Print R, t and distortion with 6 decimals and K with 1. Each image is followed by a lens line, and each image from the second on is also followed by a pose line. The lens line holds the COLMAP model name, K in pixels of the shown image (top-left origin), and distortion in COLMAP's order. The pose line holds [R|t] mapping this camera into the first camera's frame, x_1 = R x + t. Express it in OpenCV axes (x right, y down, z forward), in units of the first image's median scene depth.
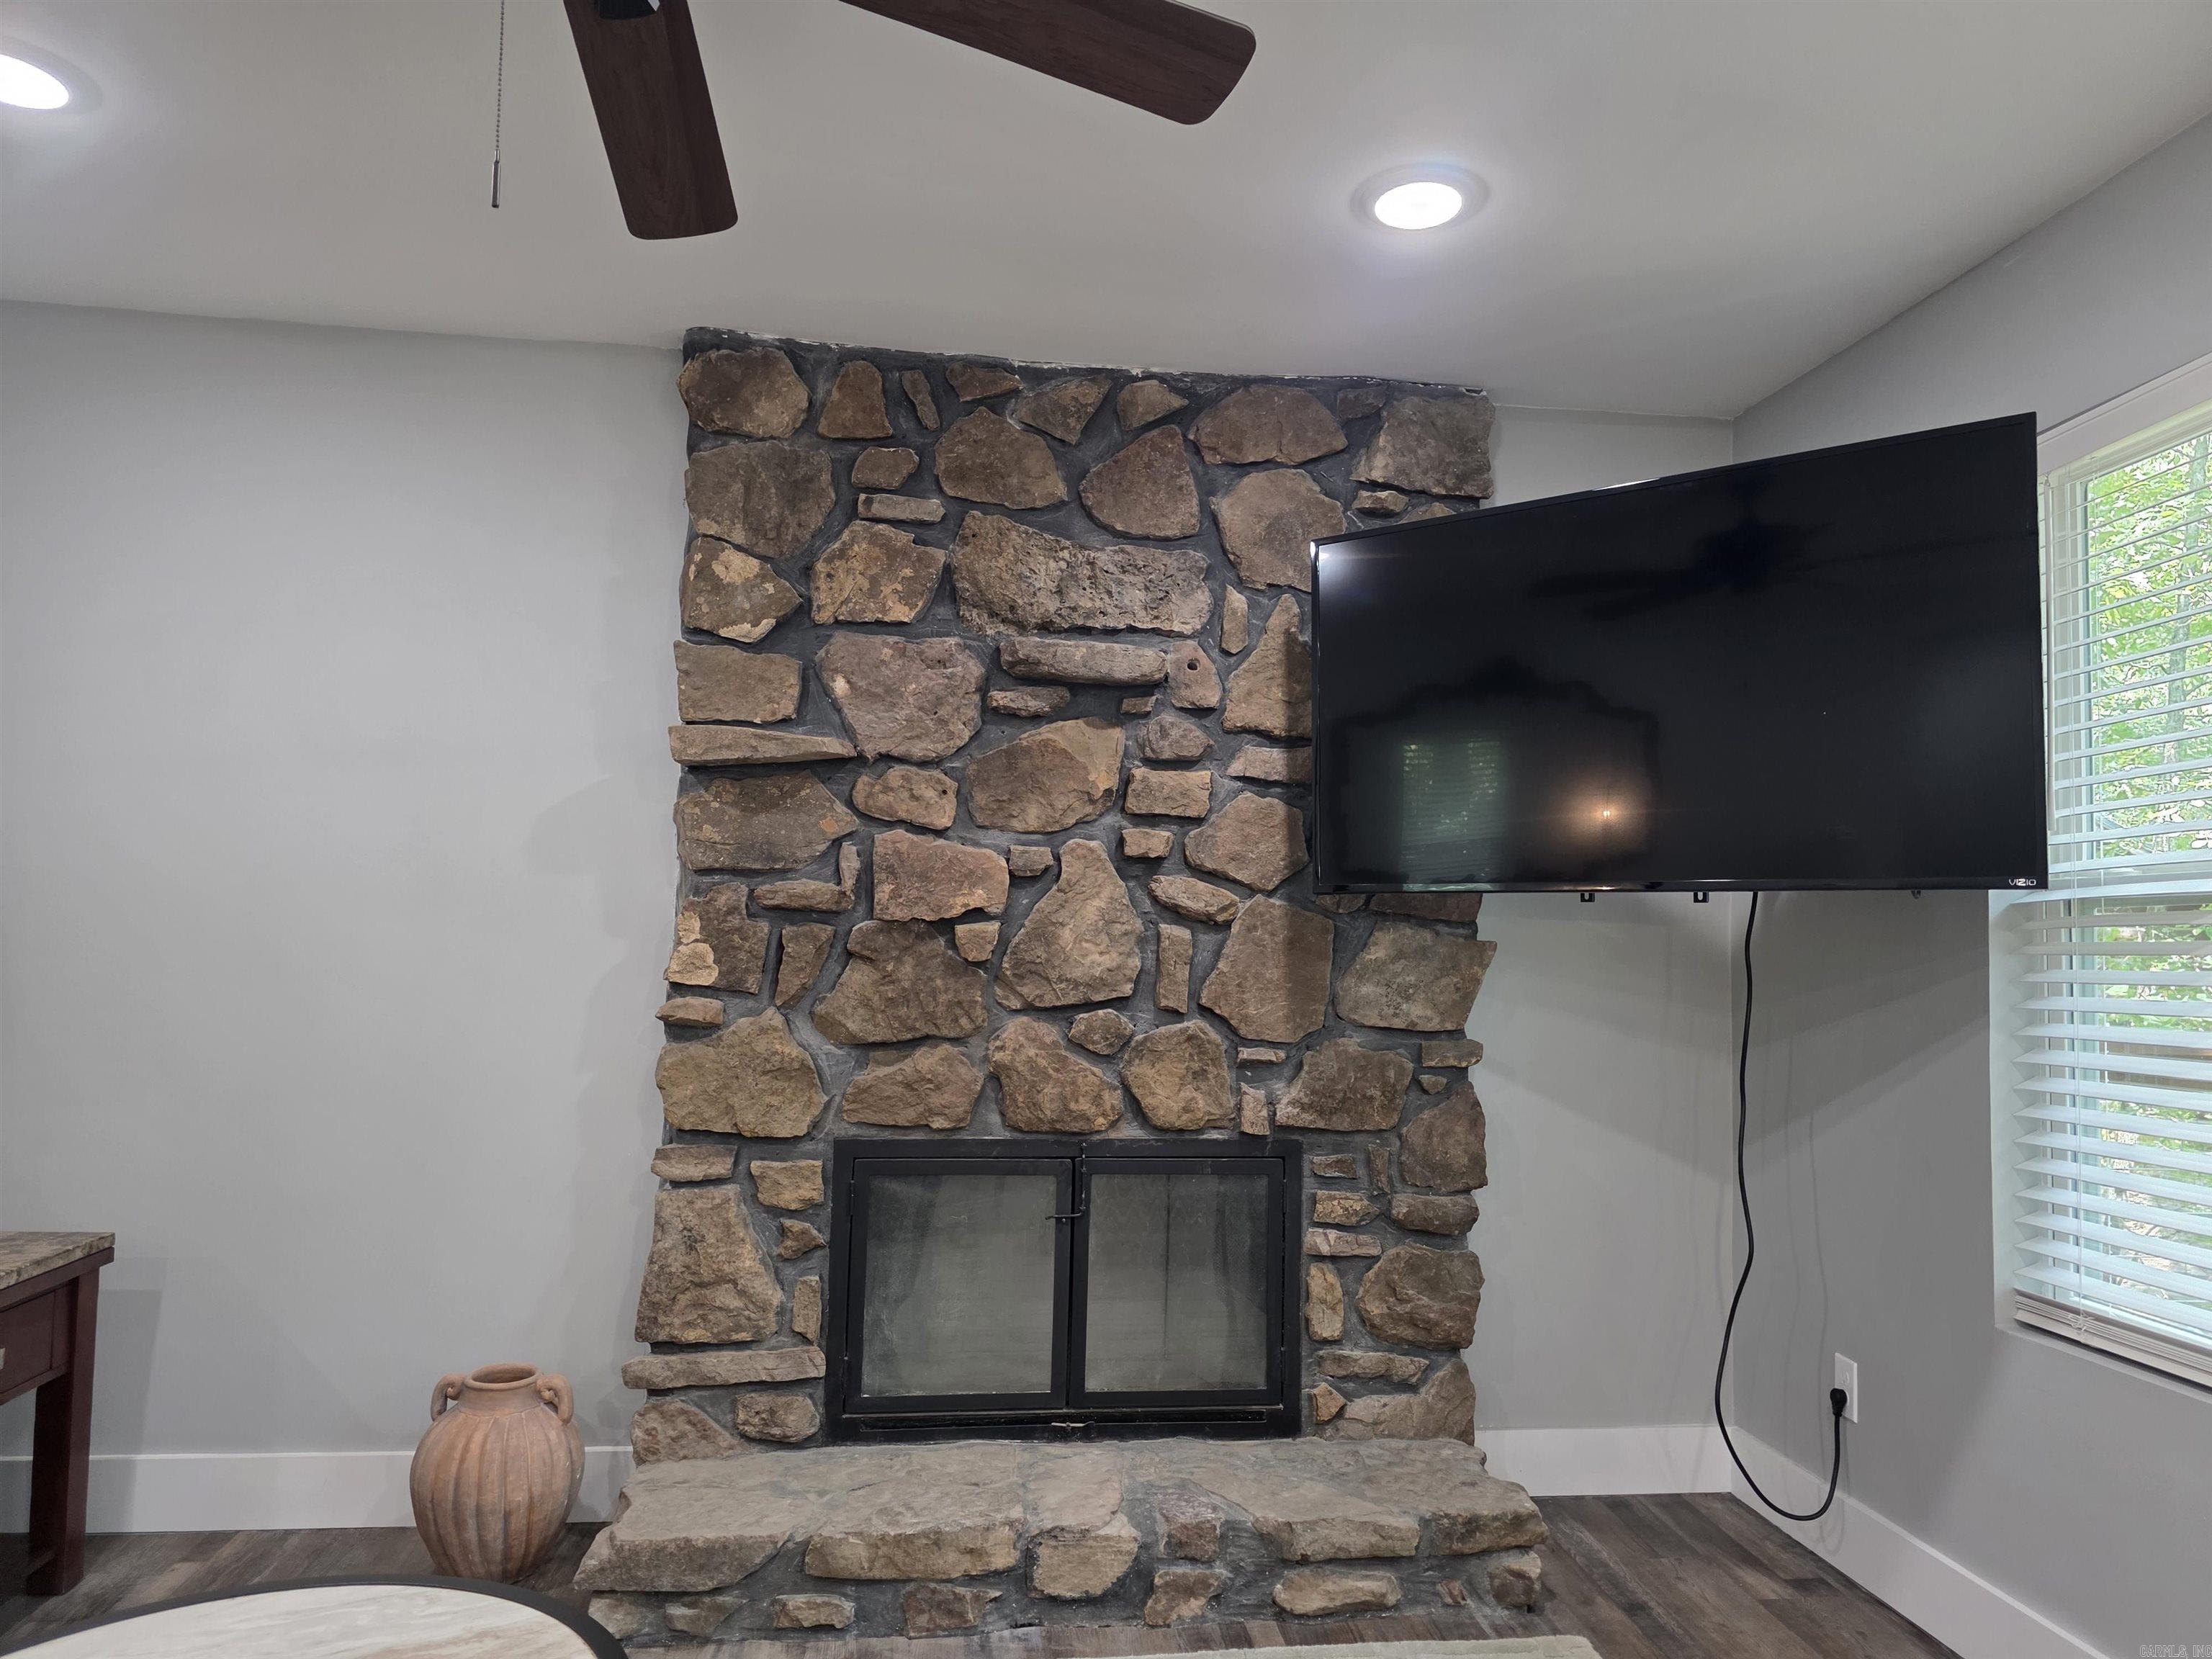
lens RADIAL K [[1484.0, 0, 1143.1], [0, 1484.0, 849.6], [0, 0, 1]] dist [0.070962, -0.050608]
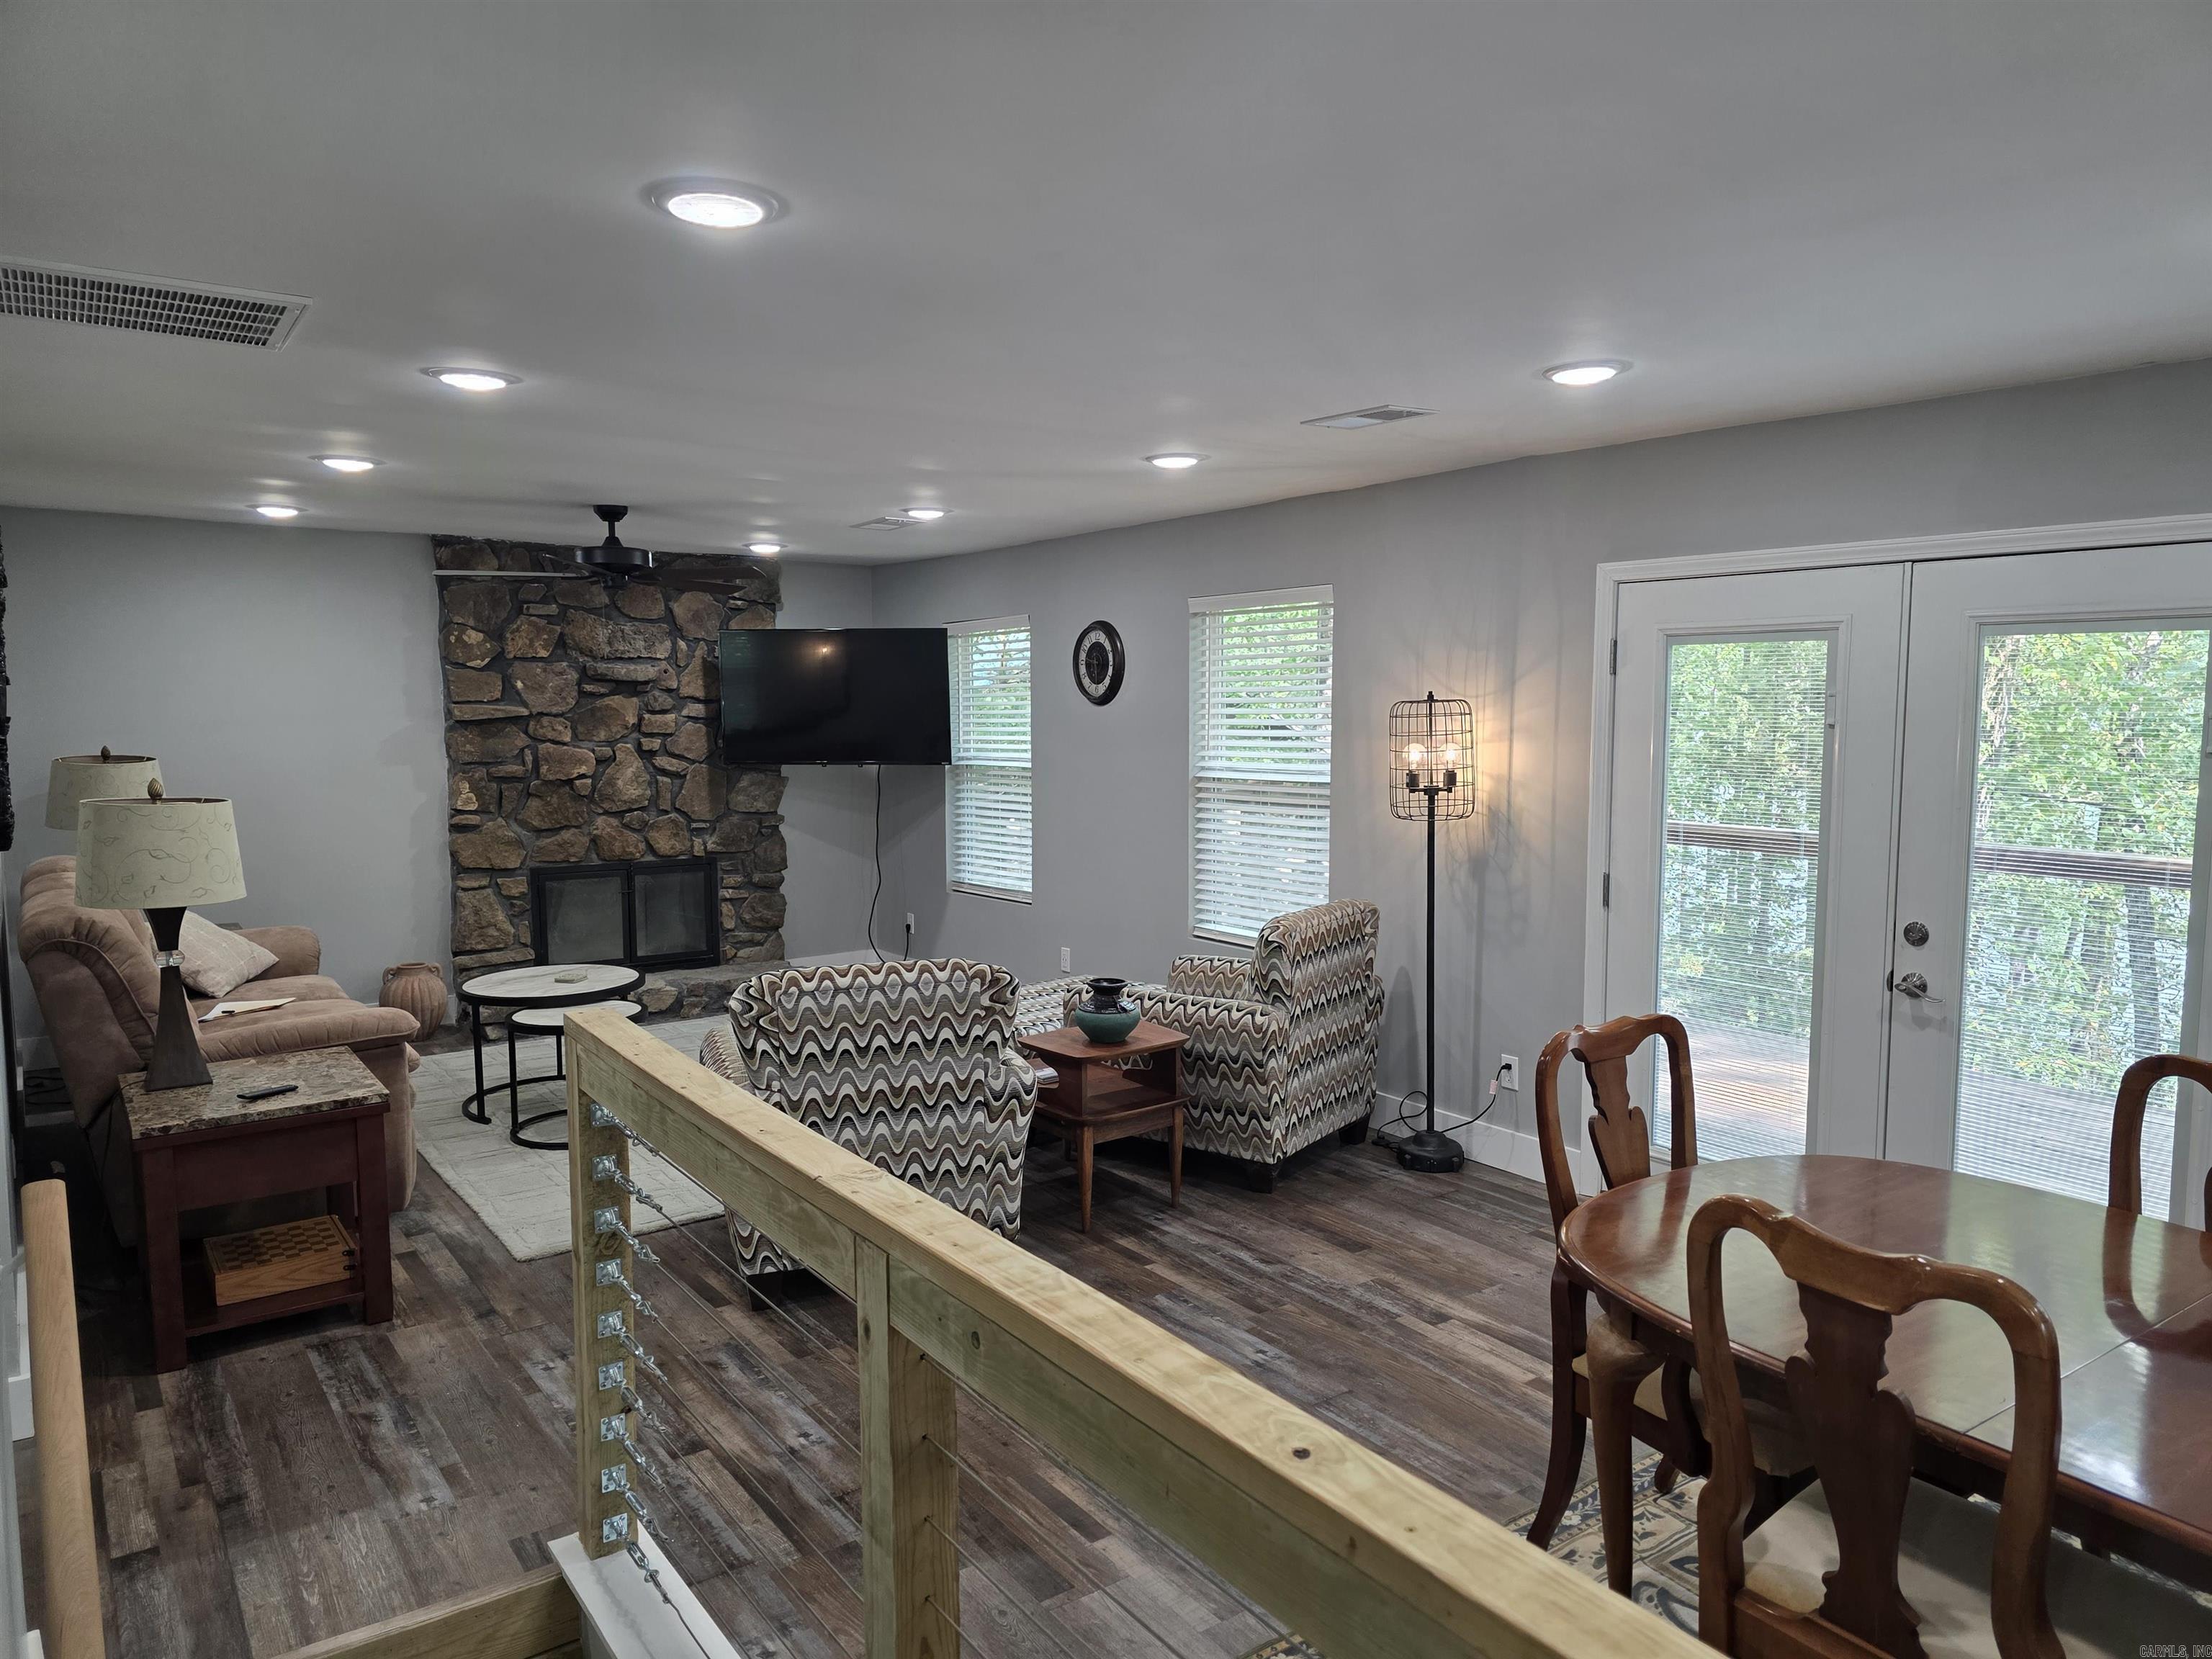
lens RADIAL K [[1484.0, 0, 1158.7], [0, 1484.0, 836.6], [0, 0, 1]] dist [0.070962, -0.050608]
pose [[0.860319, -0.062853, 0.505865, -0.551569], [-0.015365, 0.988721, 0.148977, -0.242148], [-0.509524, -0.135941, 0.849650, -1.618510]]
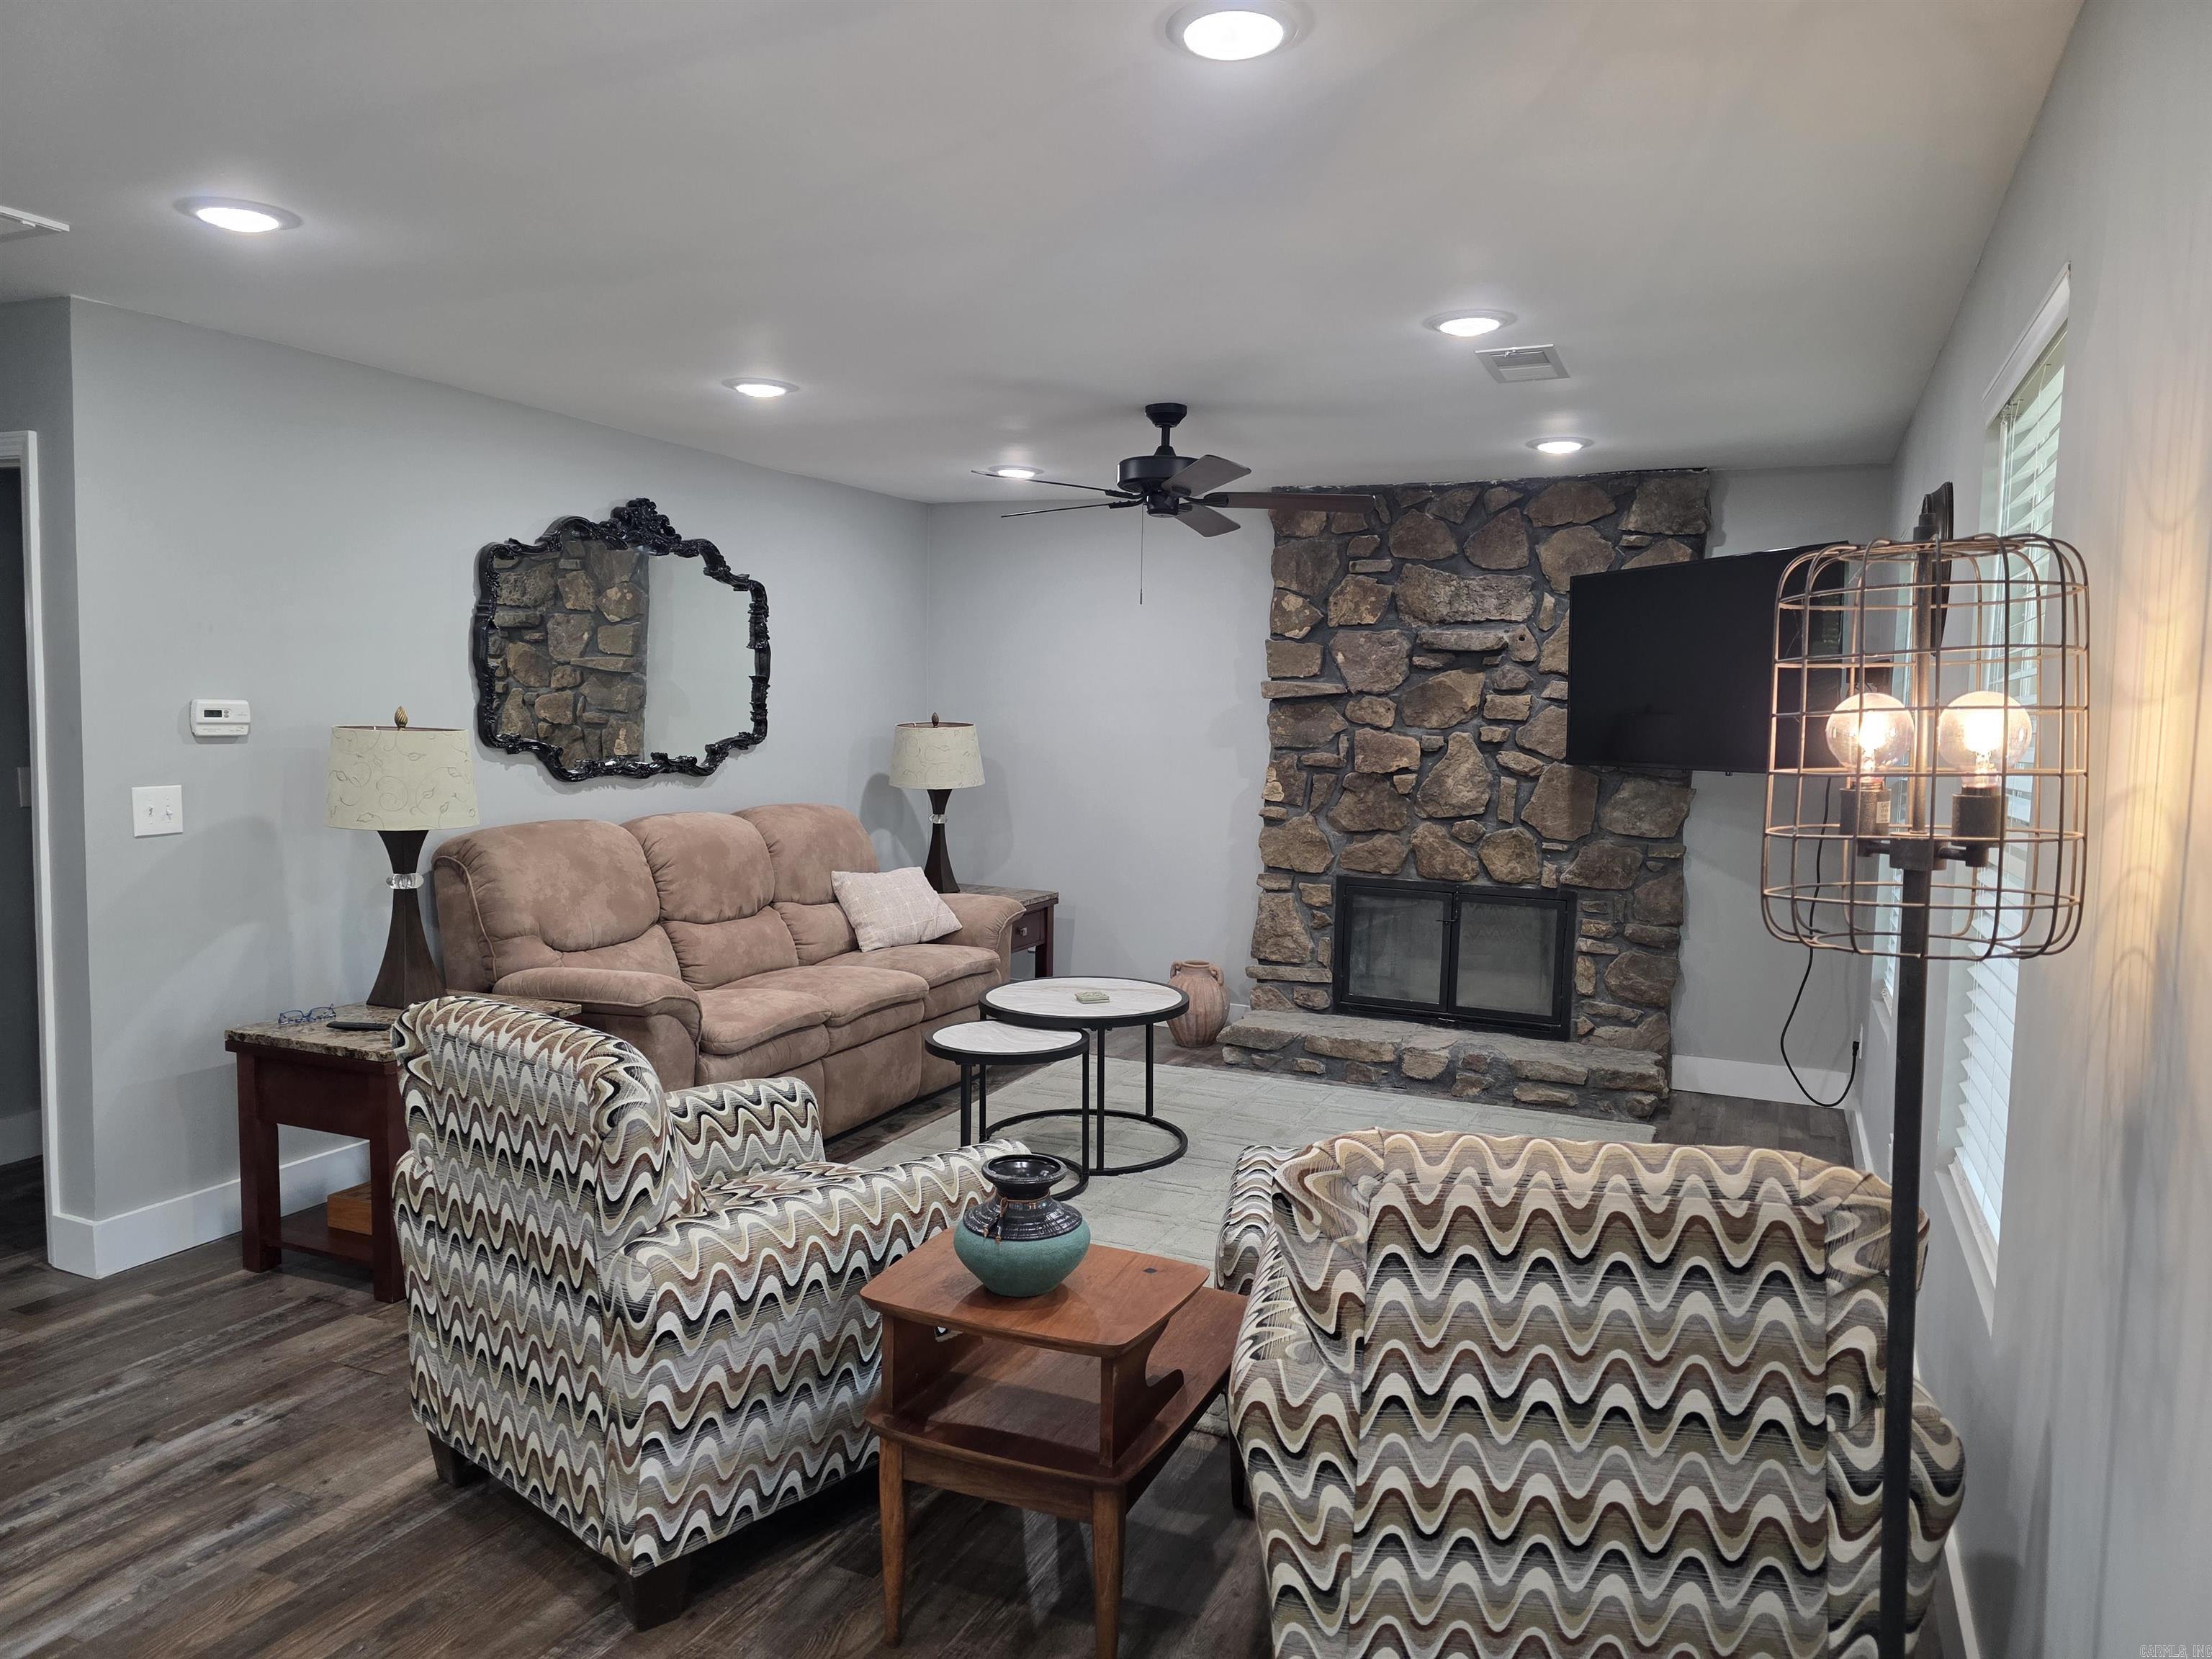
lens RADIAL K [[1484.0, 0, 1109.6], [0, 1484.0, 831.5], [0, 0, 1]] dist [0.070962, -0.050608]
pose [[0.855599, 0.041190, -0.515997, 0.581445], [0.024407, 0.992510, 0.119698, -0.123174], [0.517063, -0.115007, 0.848186, -0.911618]]
